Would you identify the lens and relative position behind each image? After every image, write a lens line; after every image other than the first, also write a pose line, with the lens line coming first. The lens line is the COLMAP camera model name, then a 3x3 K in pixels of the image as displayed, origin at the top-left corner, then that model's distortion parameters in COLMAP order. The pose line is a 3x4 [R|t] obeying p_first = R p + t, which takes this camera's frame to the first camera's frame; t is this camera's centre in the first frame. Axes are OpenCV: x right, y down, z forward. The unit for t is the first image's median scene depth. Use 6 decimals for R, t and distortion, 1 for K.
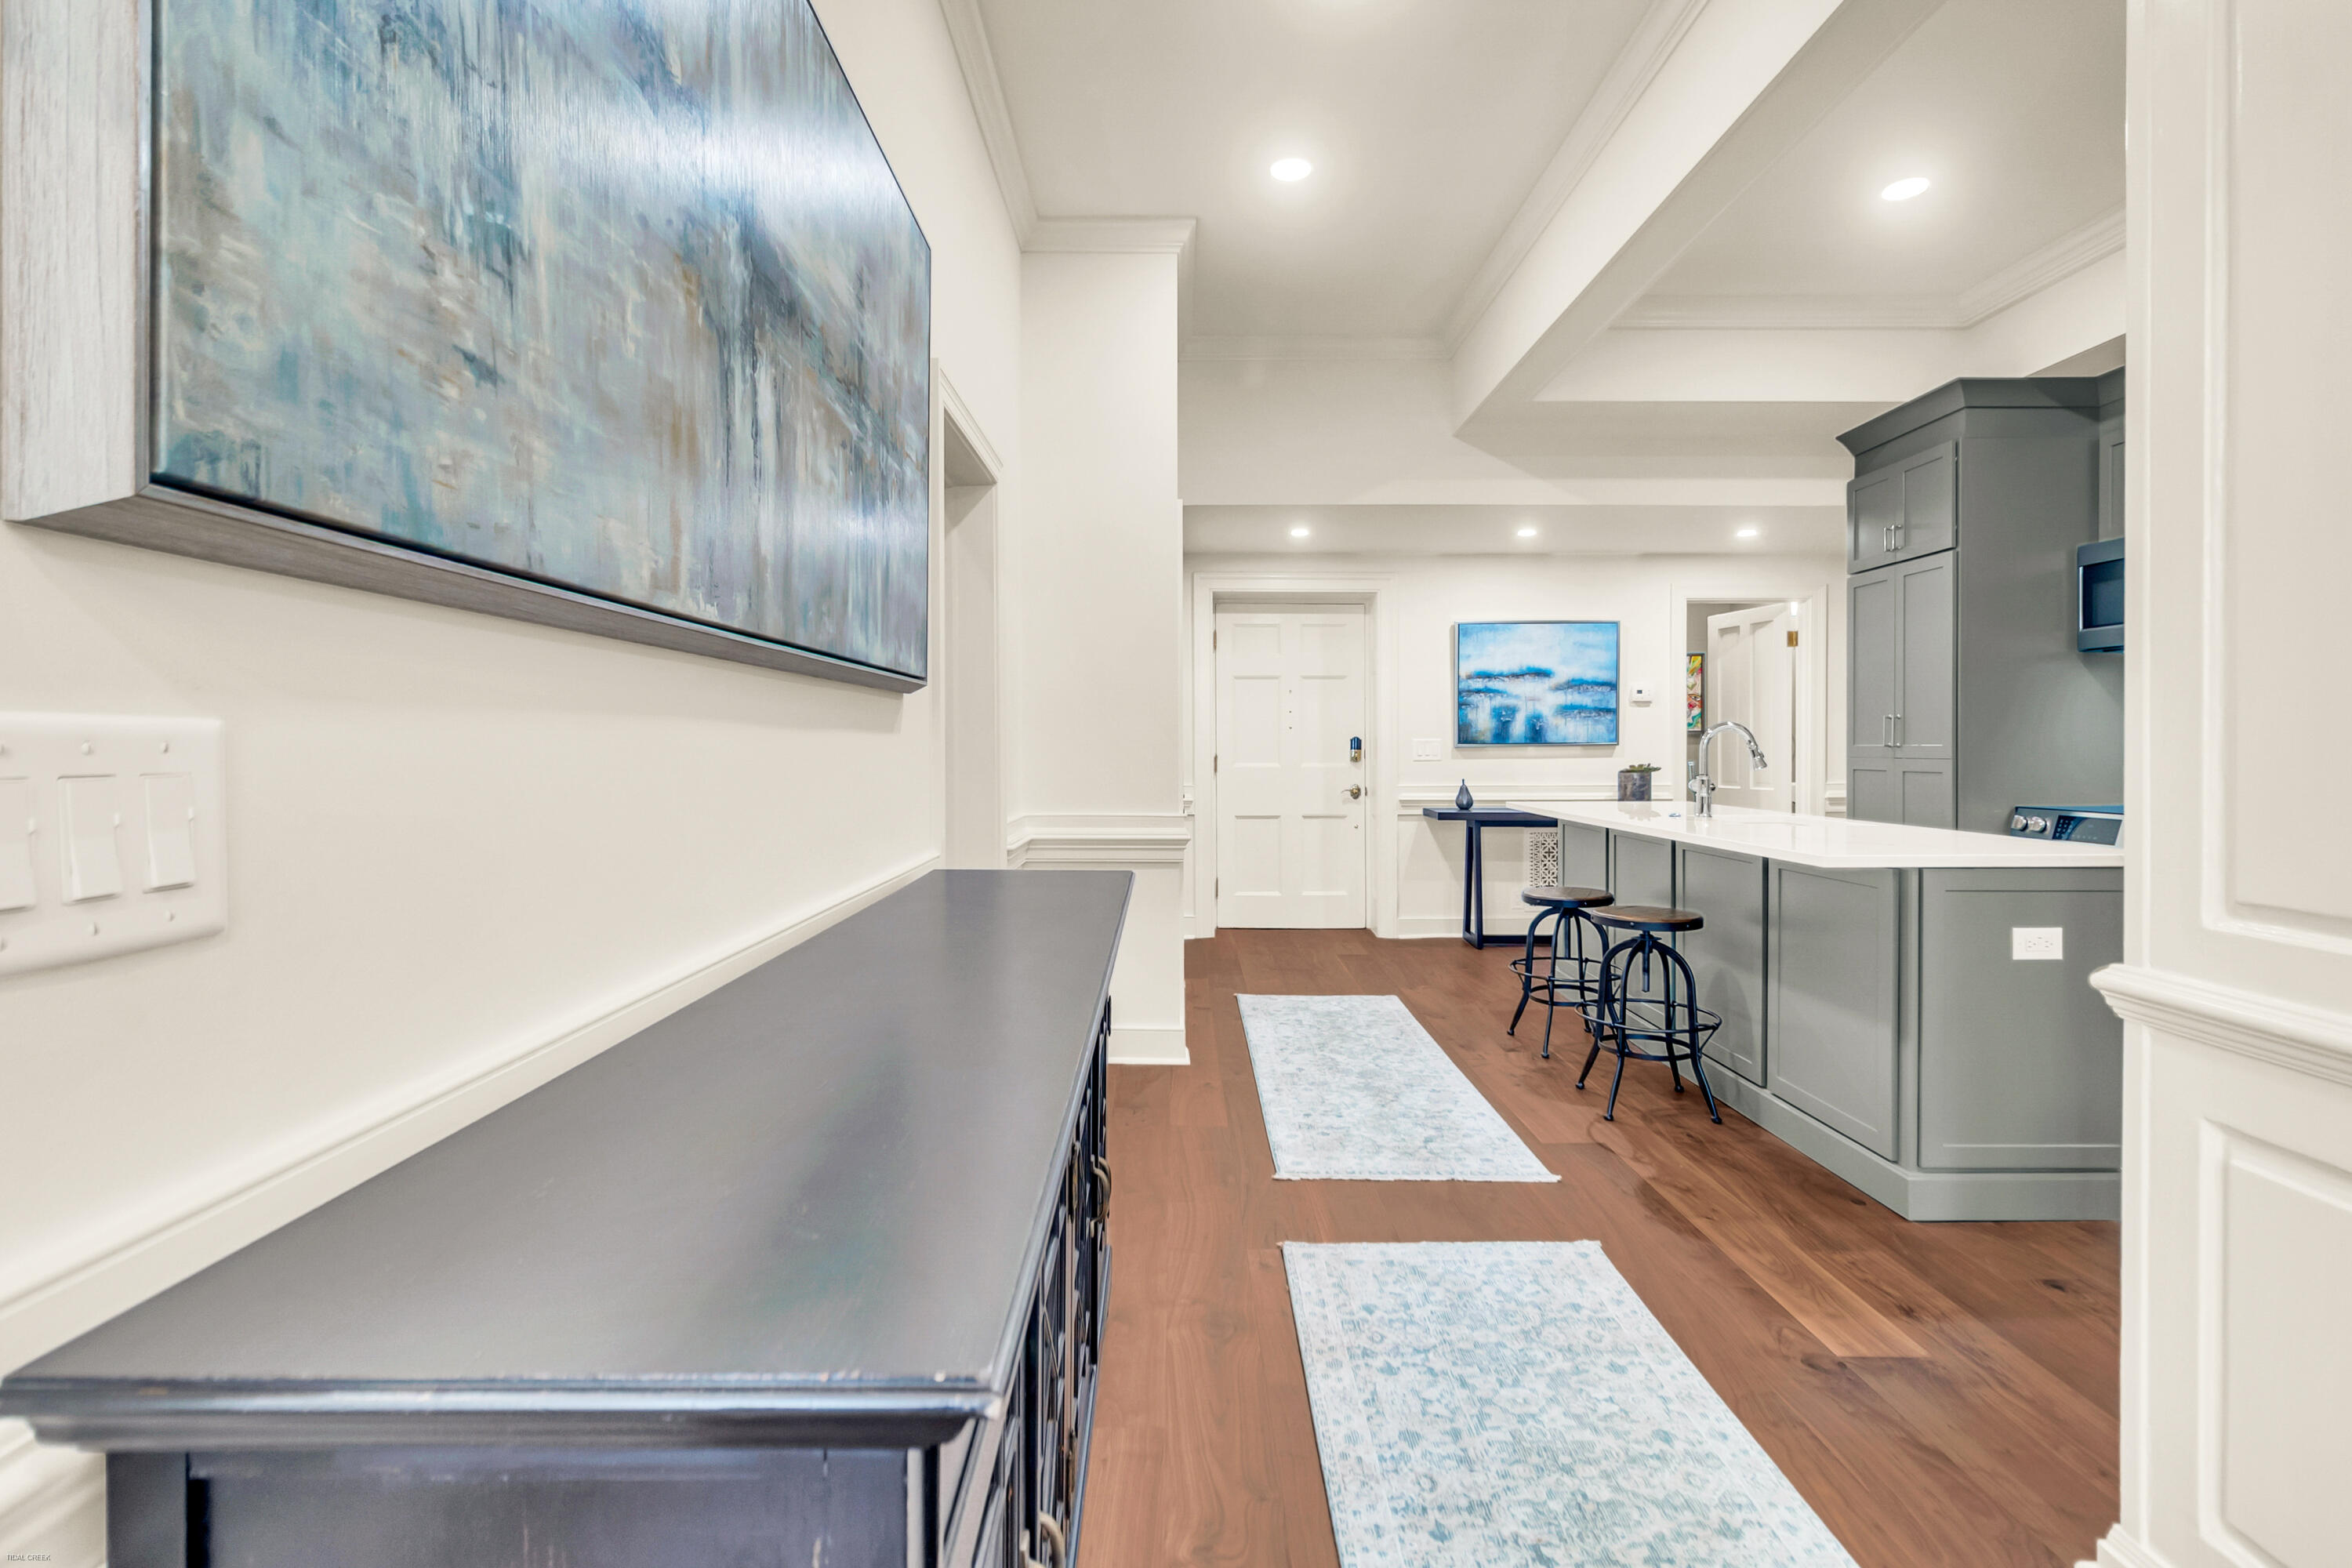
lens RADIAL K [[1109.0, 0, 1177.4], [0, 1109.0, 773.1], [0, 0, 1]] dist [0.002135, 0.000301]
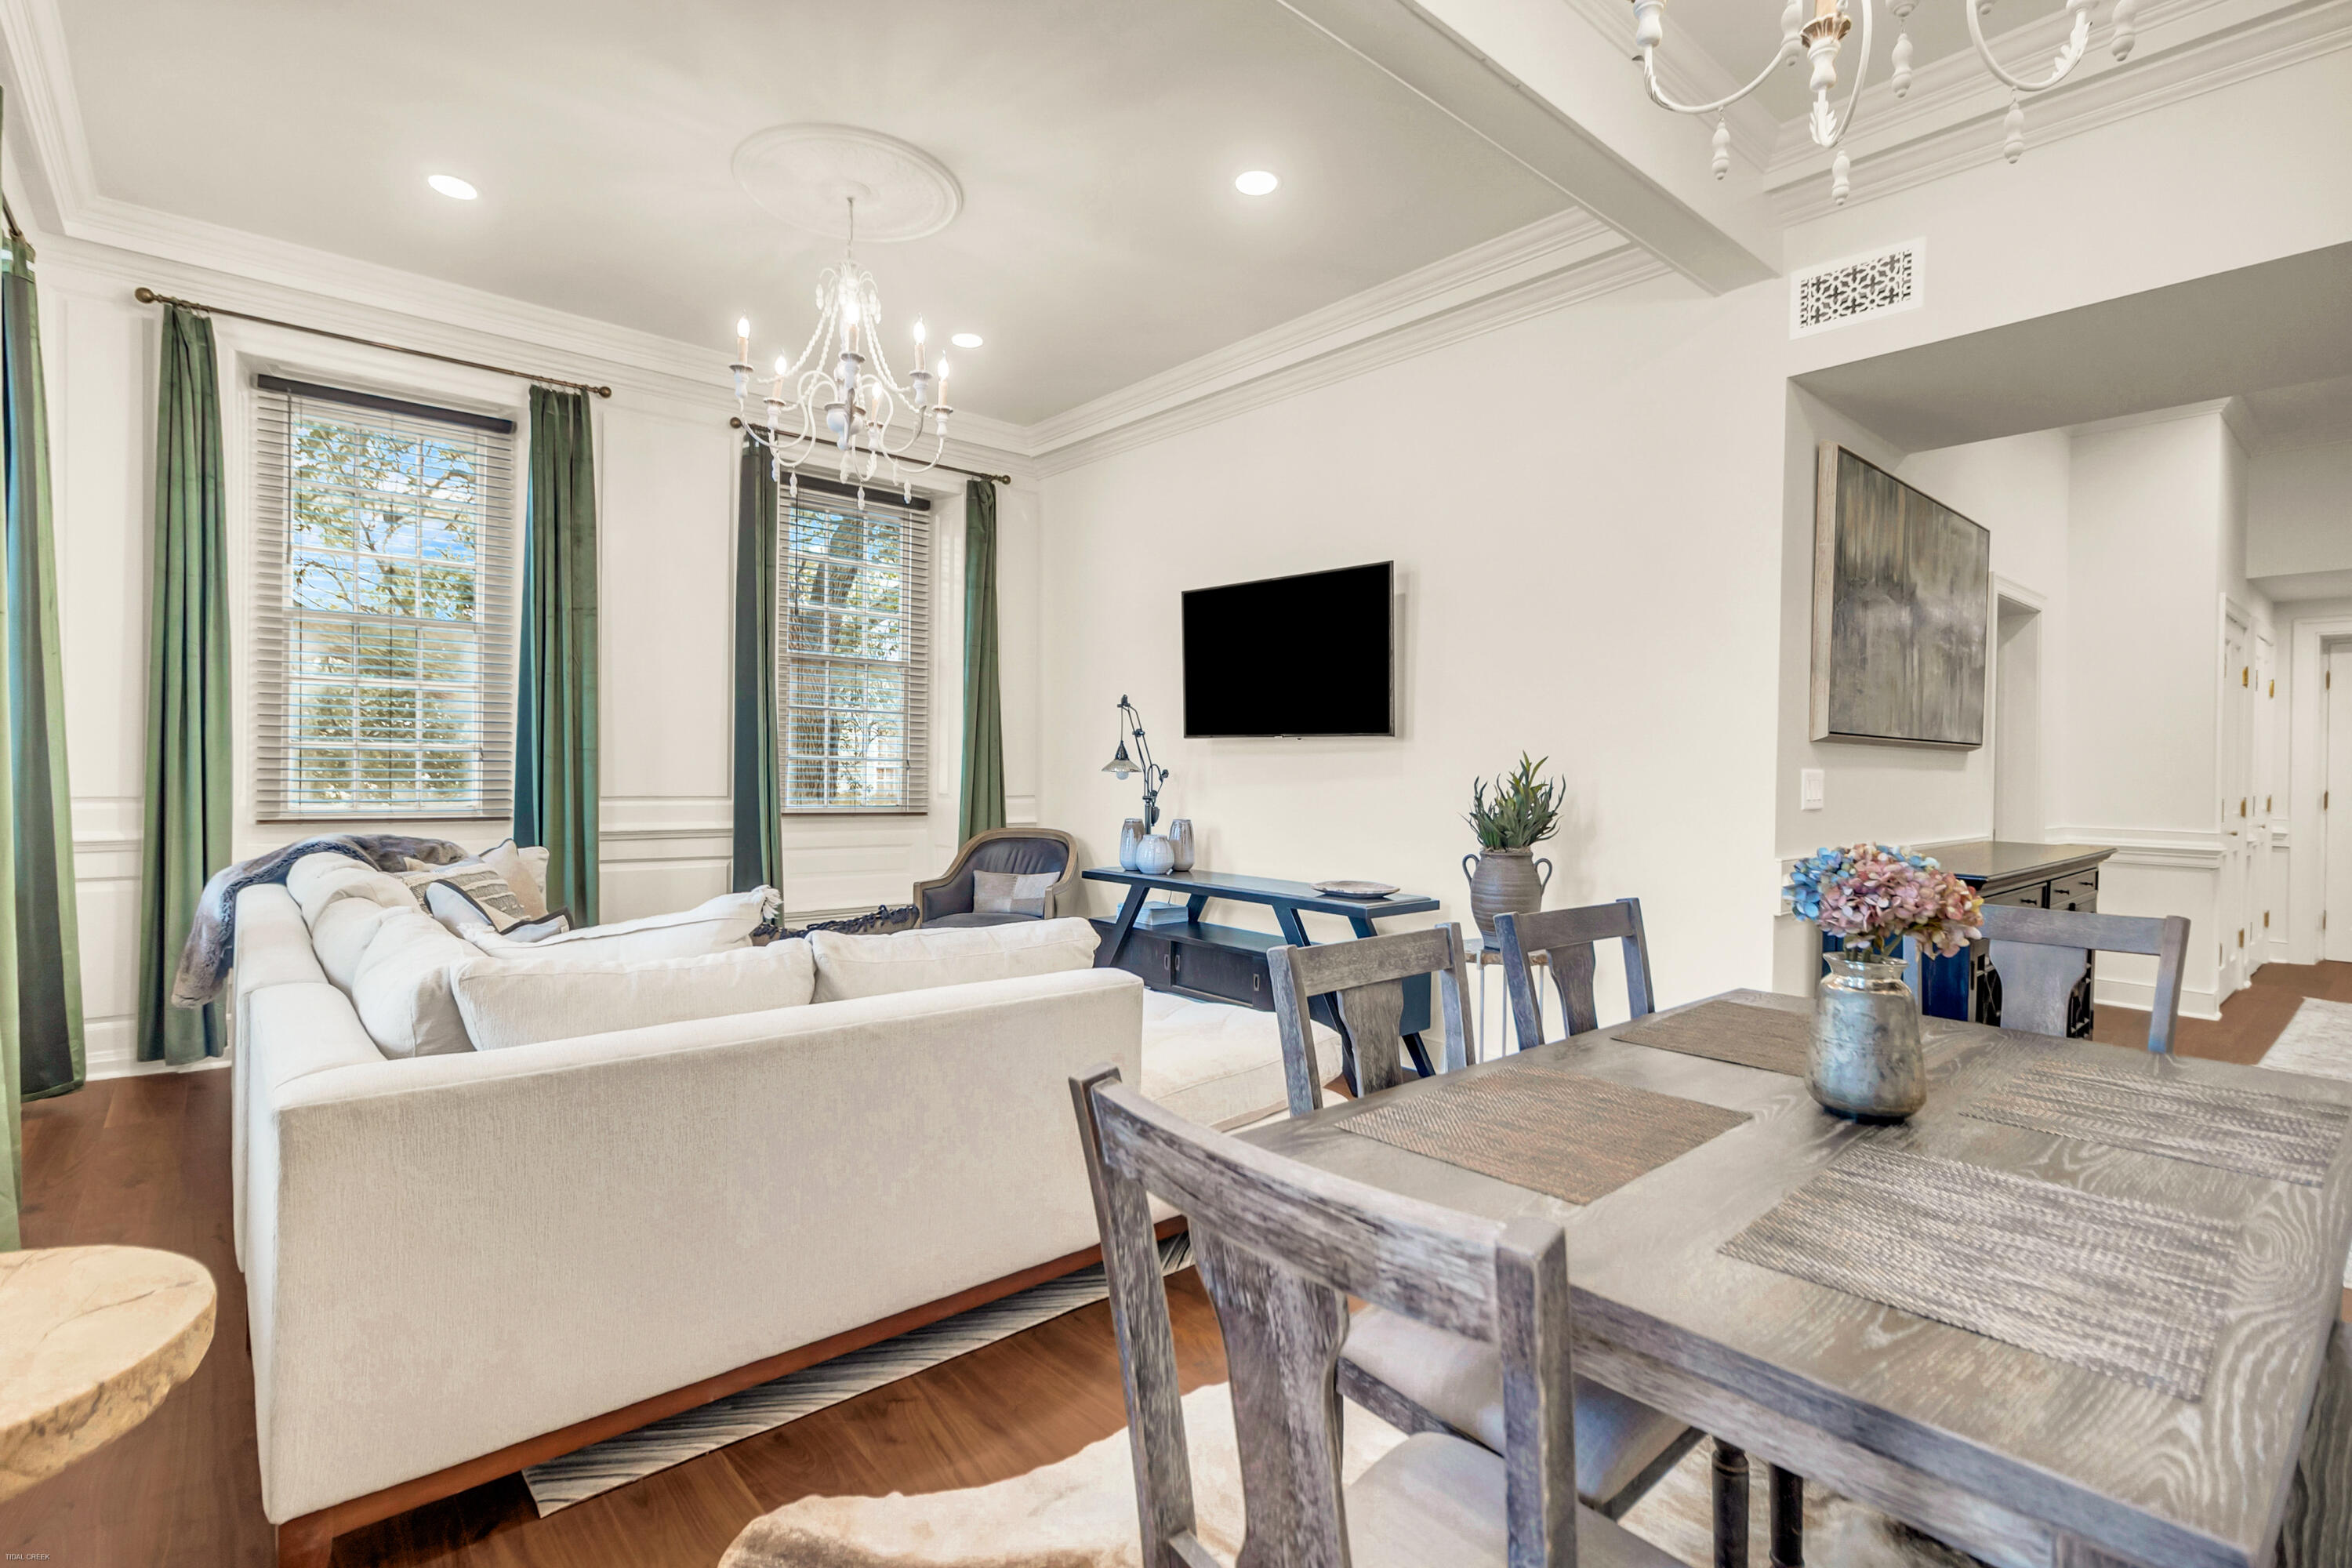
lens RADIAL K [[1109.0, 0, 1177.4], [0, 1109.0, 773.1], [0, 0, 1]] dist [0.002135, 0.000301]
pose [[0.657979, 0.020401, -0.752760, 0.146565], [-0.035617, 0.999357, -0.004049, 0.012170], [0.752193, 0.029475, 0.658283, -0.630294]]
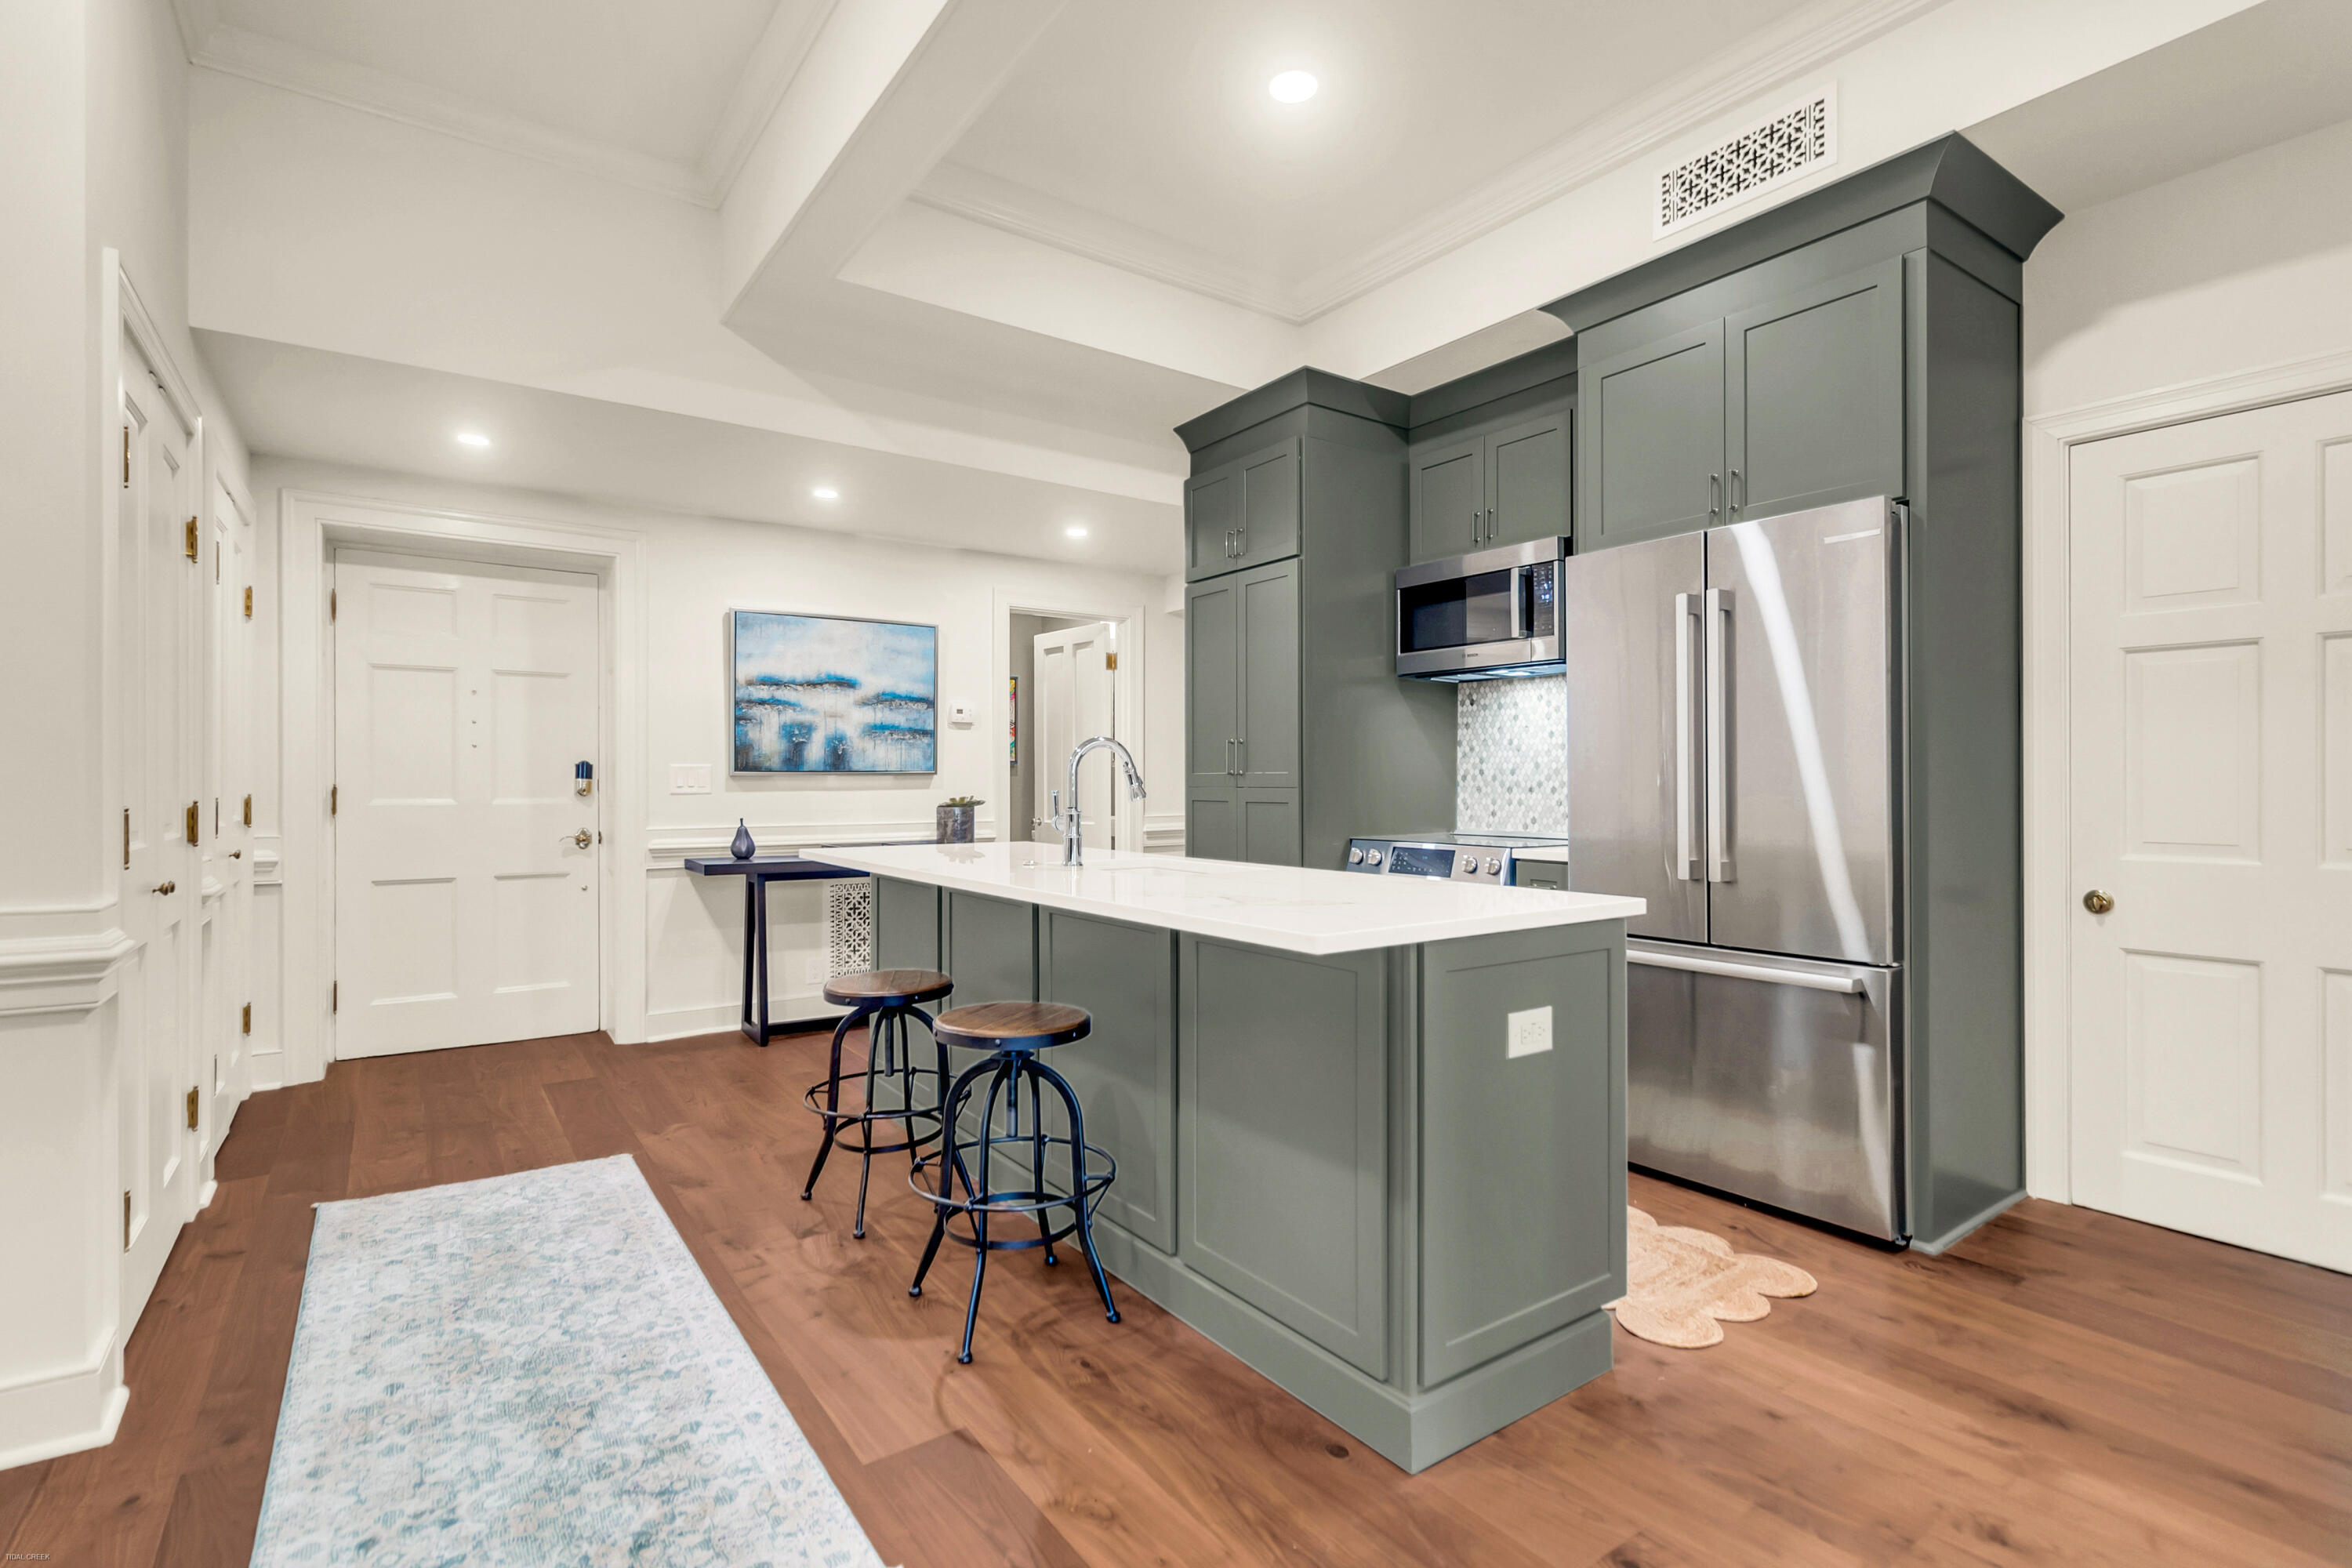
lens RADIAL K [[1109.0, 0, 1177.4], [0, 1109.0, 773.1], [0, 0, 1]] dist [0.002135, 0.000301]
pose [[0.816656, 0.007362, 0.577078, 0.083502], [0.012014, 0.999485, -0.029753, 0.000920], [-0.576999, 0.031231, 0.816147, 0.277871]]
